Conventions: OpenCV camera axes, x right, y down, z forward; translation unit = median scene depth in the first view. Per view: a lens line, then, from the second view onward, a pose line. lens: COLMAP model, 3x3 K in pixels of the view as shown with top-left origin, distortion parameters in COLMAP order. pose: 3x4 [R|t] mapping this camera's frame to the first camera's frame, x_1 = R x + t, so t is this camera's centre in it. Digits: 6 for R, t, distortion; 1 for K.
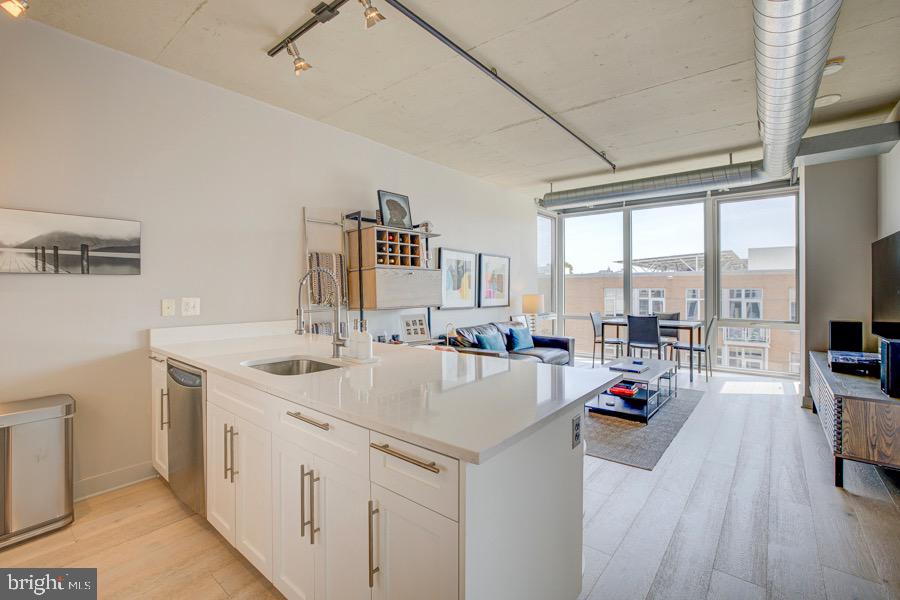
lens RADIAL K [[392.3, 0, 451.0], [0, 392.3, 291.5], [0, 0, 1]] dist [-0.019629, 0.007933]
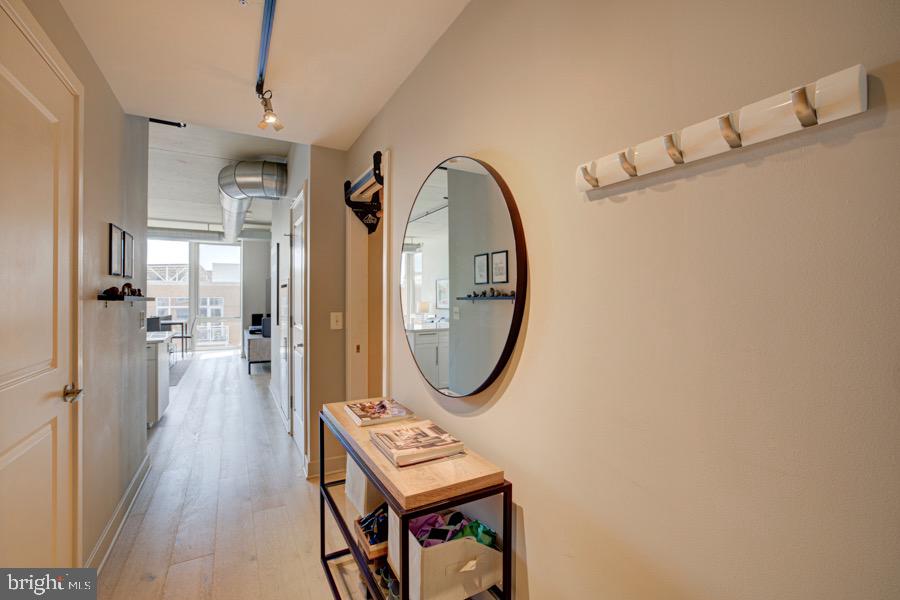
lens RADIAL K [[392.3, 0, 452.6], [0, 392.3, 293.2], [0, 0, 1]] dist [-0.019629, 0.007933]
pose [[0.355129, 0.011469, 0.934747, -0.481885], [0.004001, 0.999897, -0.013788, -0.003924], [-0.934809, 0.008637, 0.355047, -0.598692]]
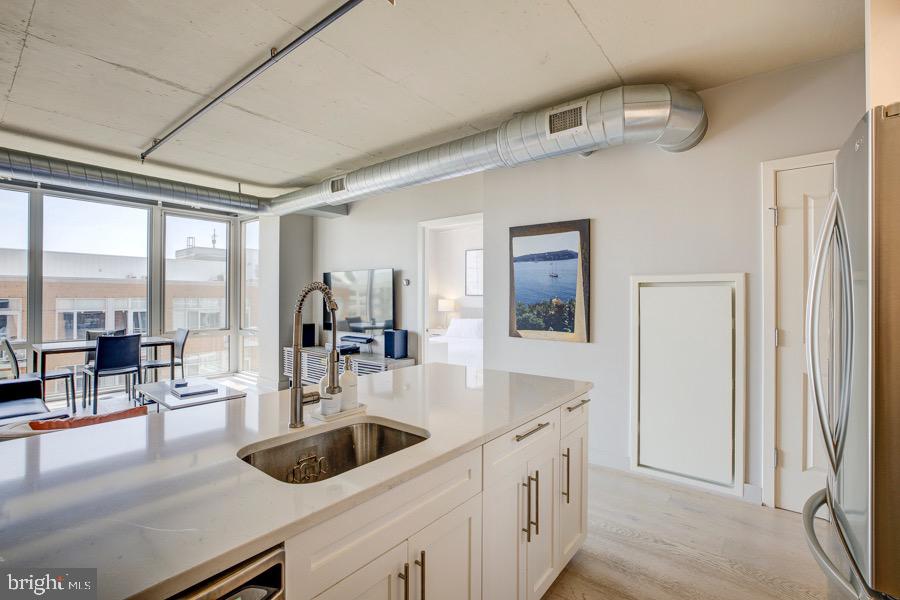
lens RADIAL K [[407.9, 0, 456.6], [0, 407.9, 300.0], [0, 0, 1]] dist [-0.008730, 0.000182]
pose [[-0.007836, -0.007596, 0.999940, -0.399953], [0.005710, 0.999955, 0.007641, -0.016808], [-0.999953, 0.005770, -0.007792, 0.316507]]
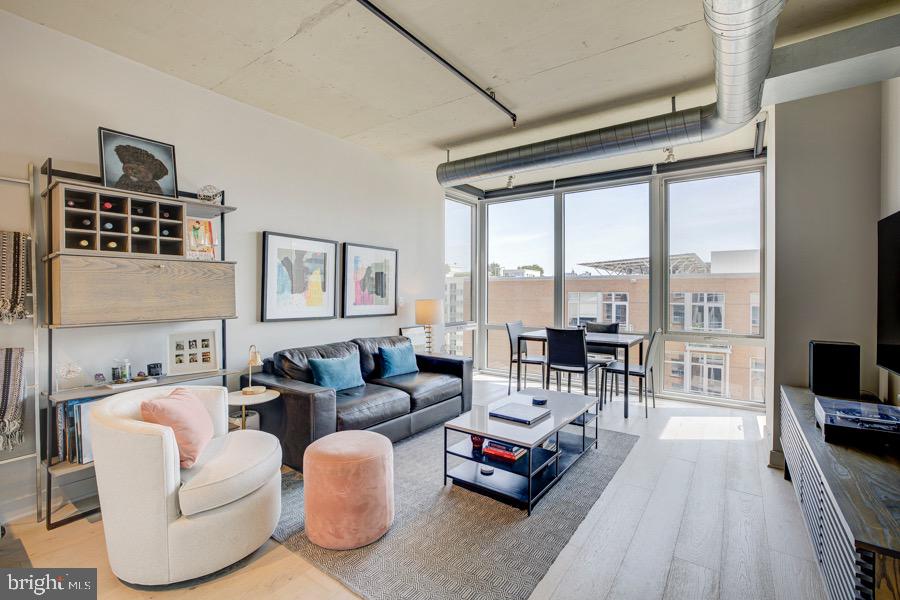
lens RADIAL K [[392.3, 0, 451.2], [0, 392.3, 297.5], [0, 0, 1]] dist [-0.019629, 0.007933]
pose [[0.998173, 0.001795, 0.060395, 0.241460], [-0.002263, 0.999968, 0.007674, -0.002603], [-0.060379, -0.007797, 0.998145, 0.280914]]
